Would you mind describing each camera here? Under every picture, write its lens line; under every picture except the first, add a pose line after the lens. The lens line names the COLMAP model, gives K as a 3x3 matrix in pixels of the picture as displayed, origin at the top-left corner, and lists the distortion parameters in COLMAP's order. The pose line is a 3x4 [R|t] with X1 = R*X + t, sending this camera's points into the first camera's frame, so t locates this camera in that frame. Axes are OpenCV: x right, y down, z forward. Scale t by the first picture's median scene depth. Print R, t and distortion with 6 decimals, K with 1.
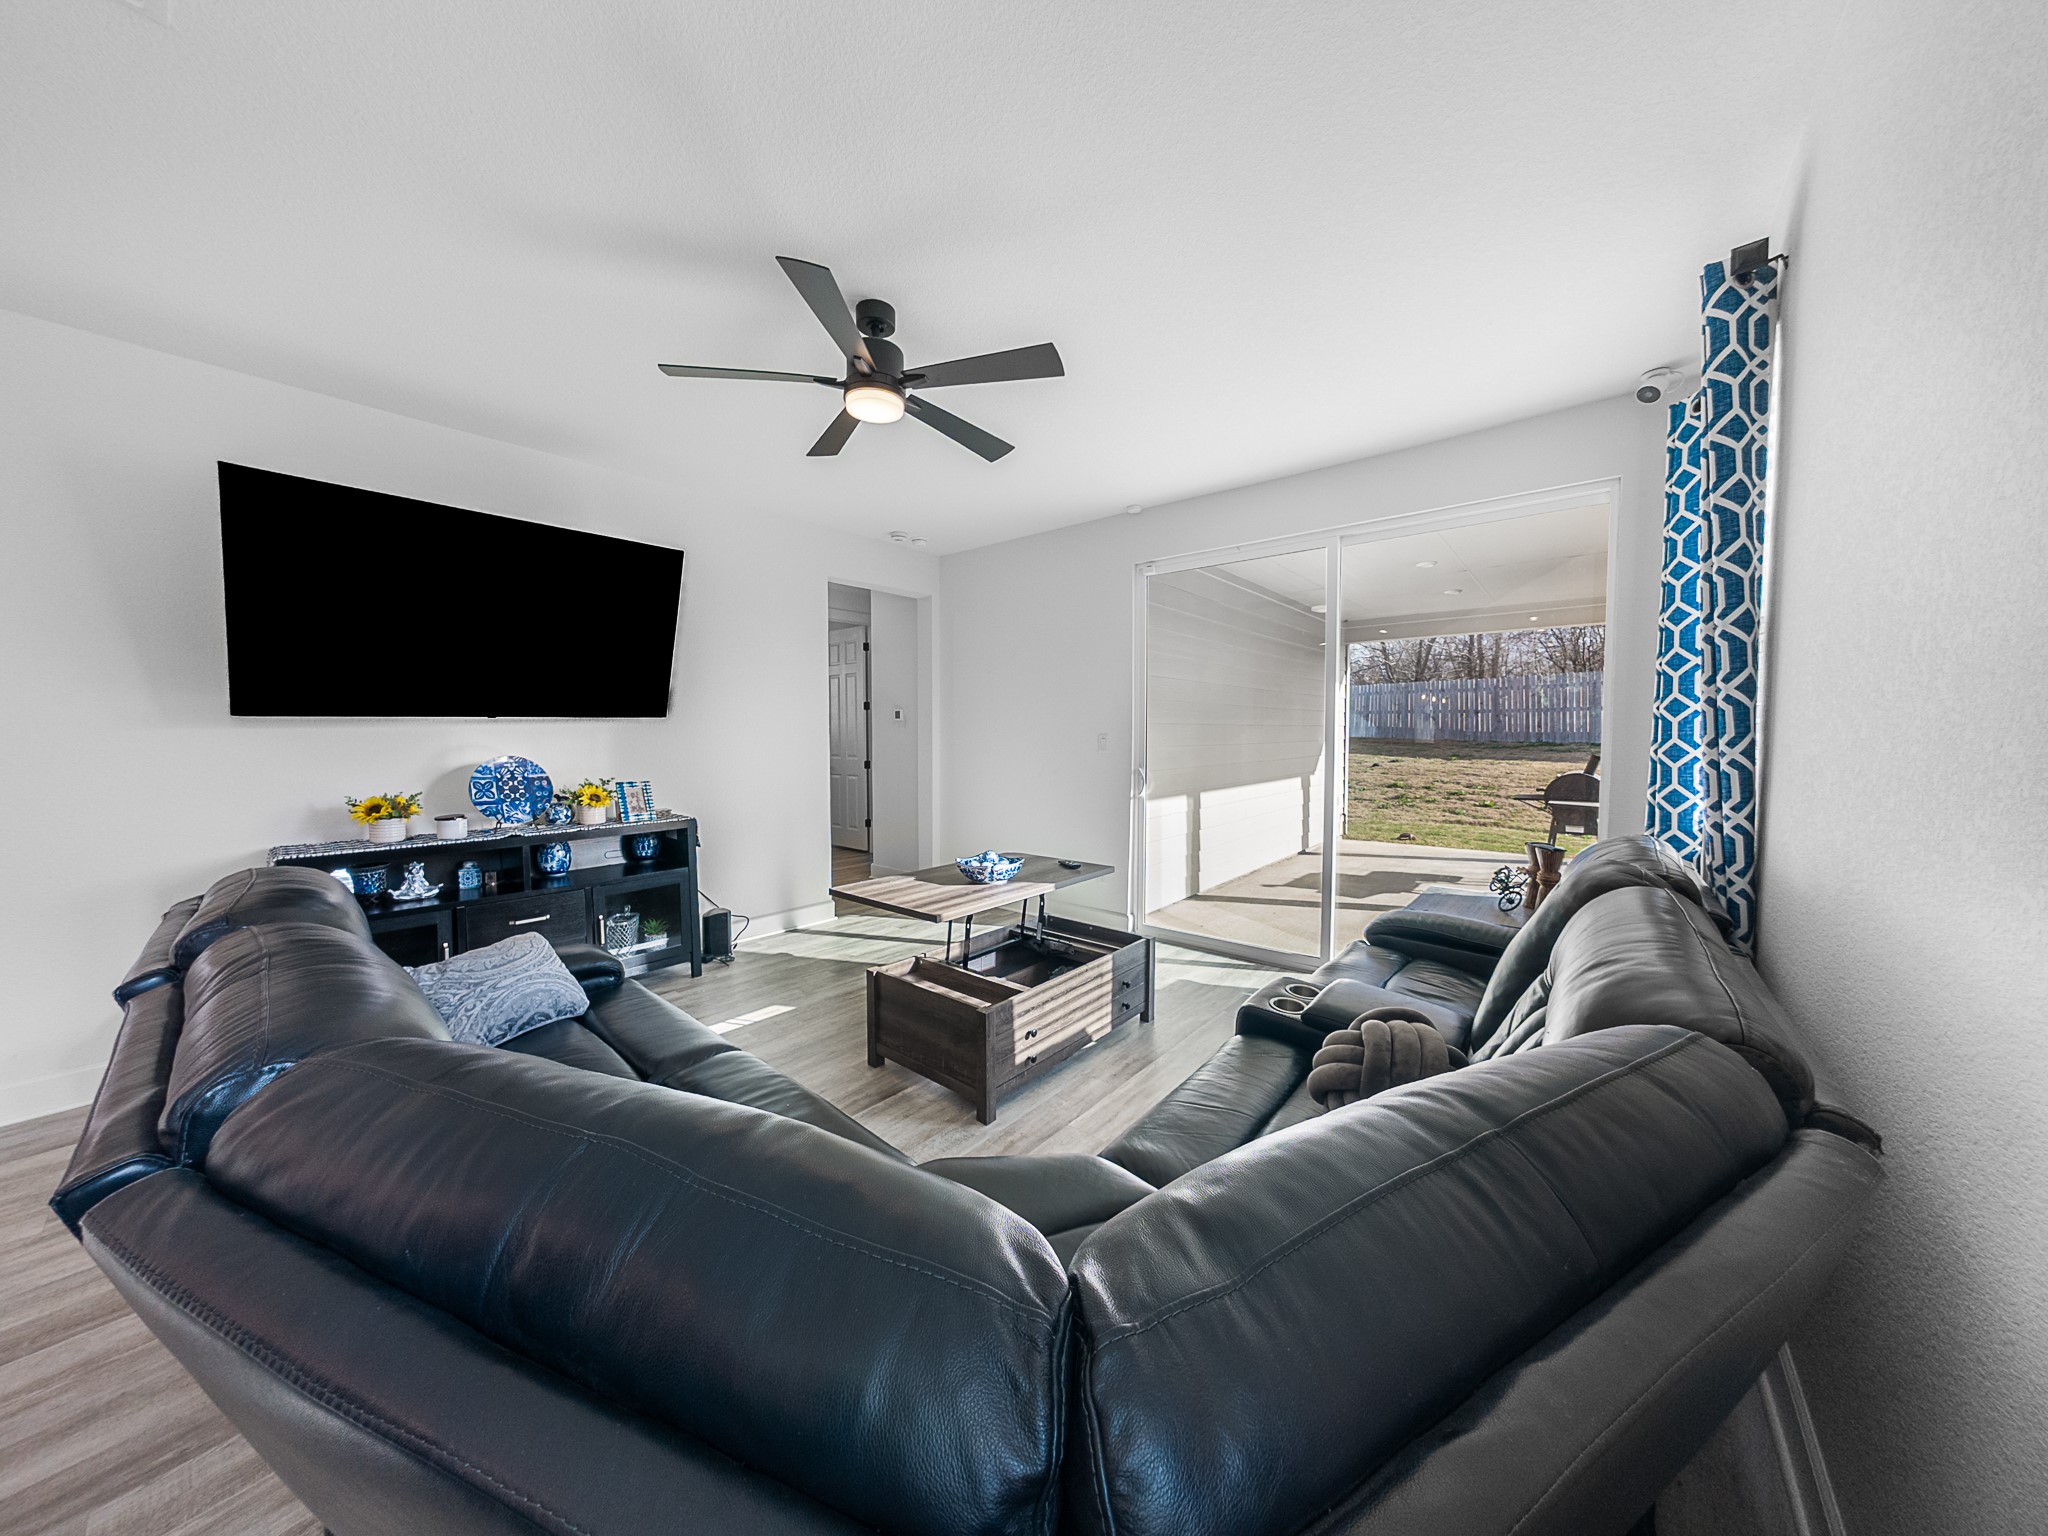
lens RADIAL K [[683.8, 0, 1021.7], [0, 683.8, 770.8], [0, 0, 1]] dist [0.001383, 0.000078]
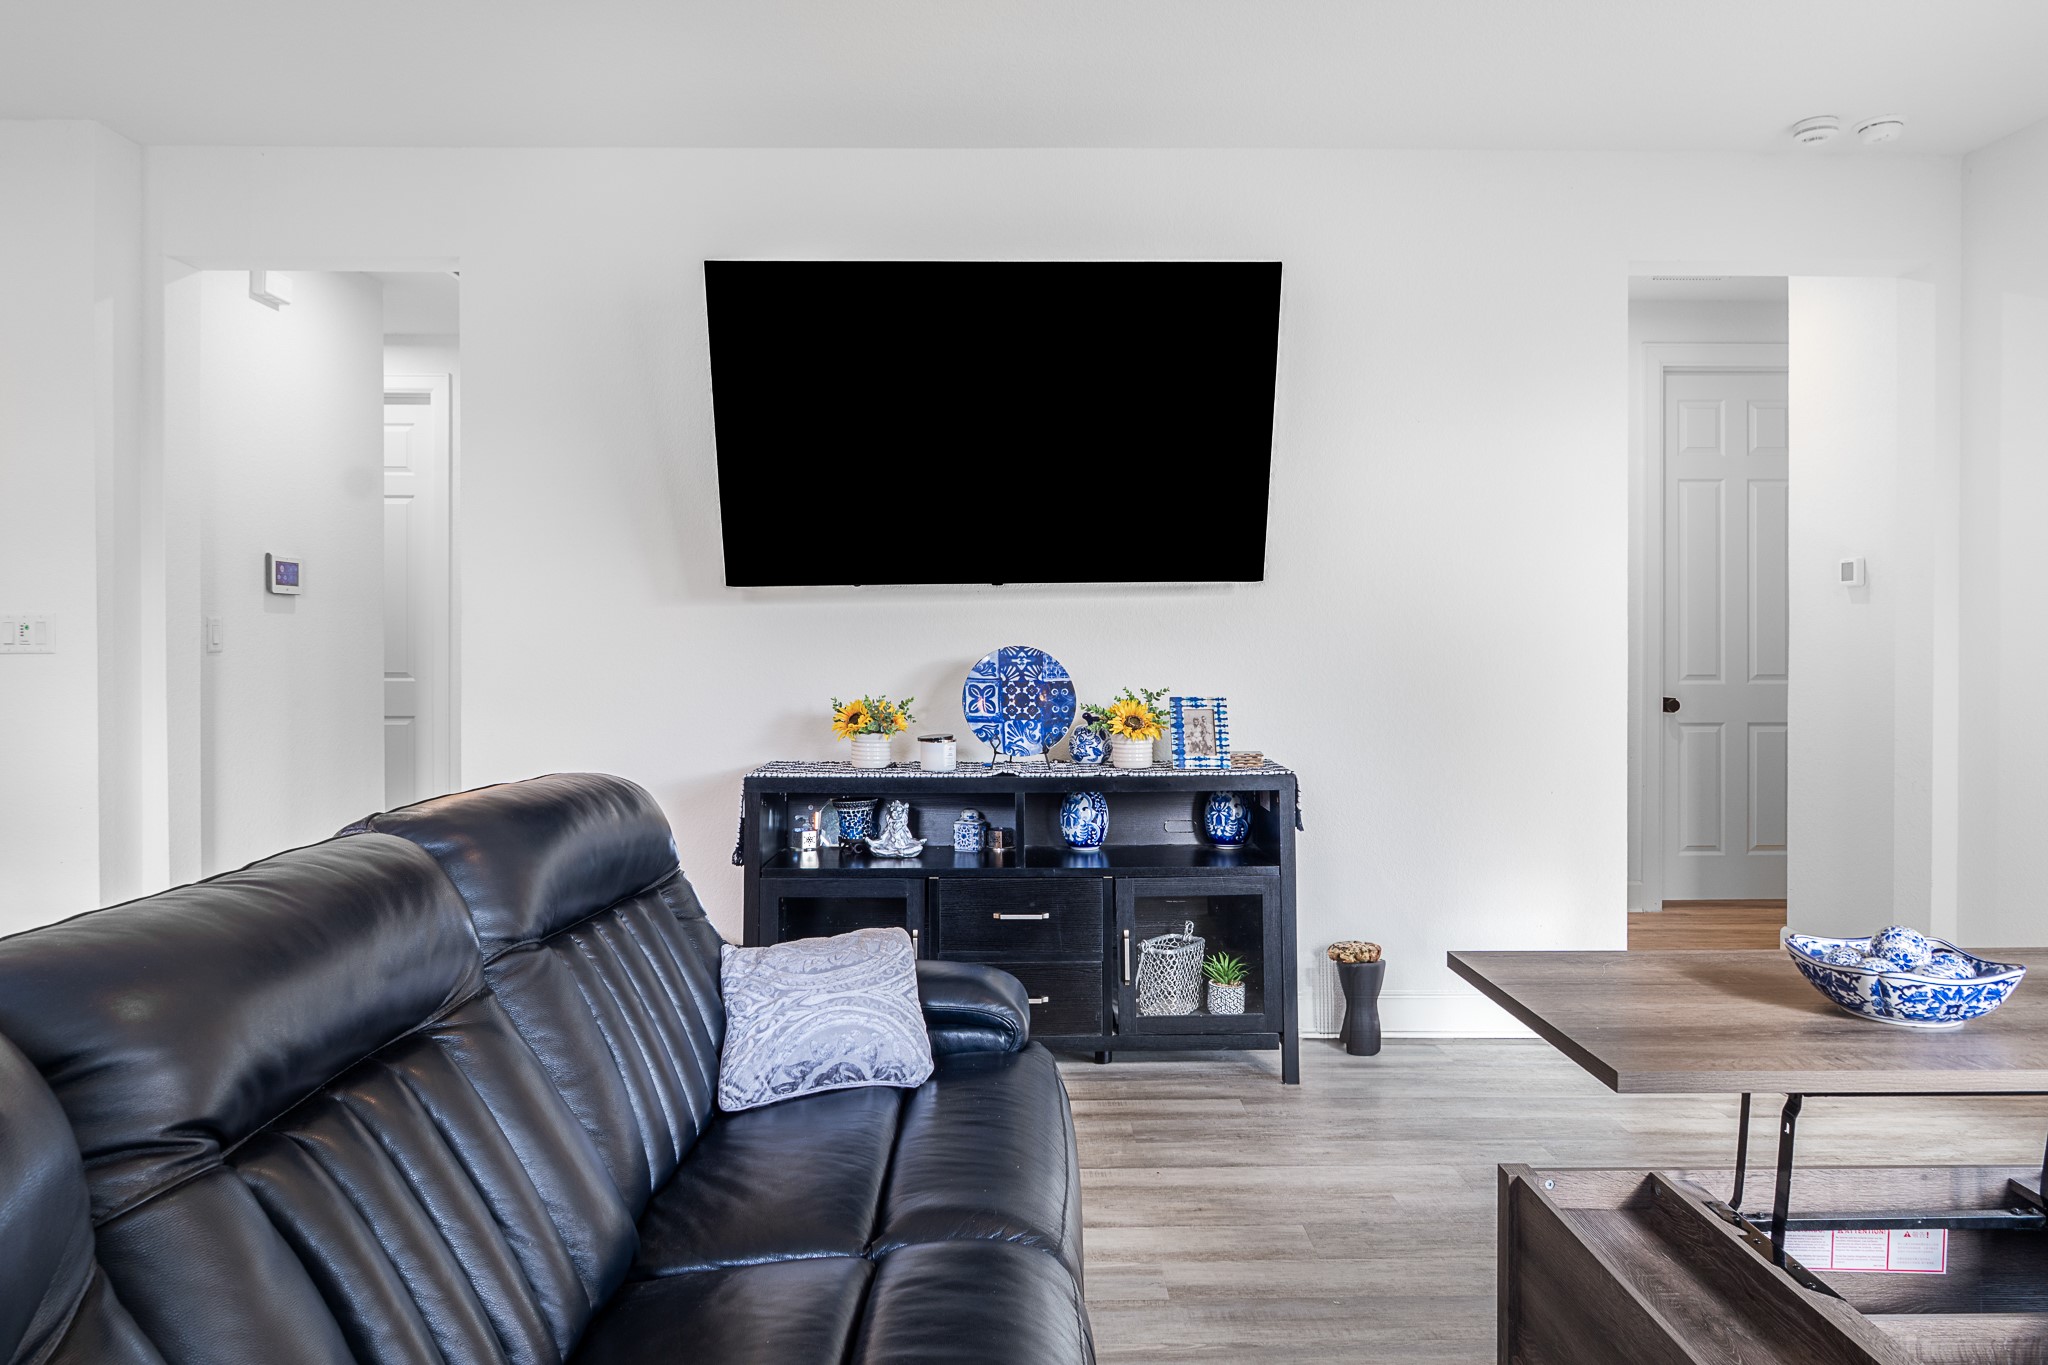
lens RADIAL K [[1285.4, 0, 1025.0], [0, 1285.4, 664.7], [0, 0, 1]] dist [-0.007354, -0.003813]
pose [[0.658958, 0.013319, -0.752062, 0.137743], [-0.042577, 0.998901, -0.019616, 0.018197], [0.750974, 0.044947, 0.658801, 0.241930]]
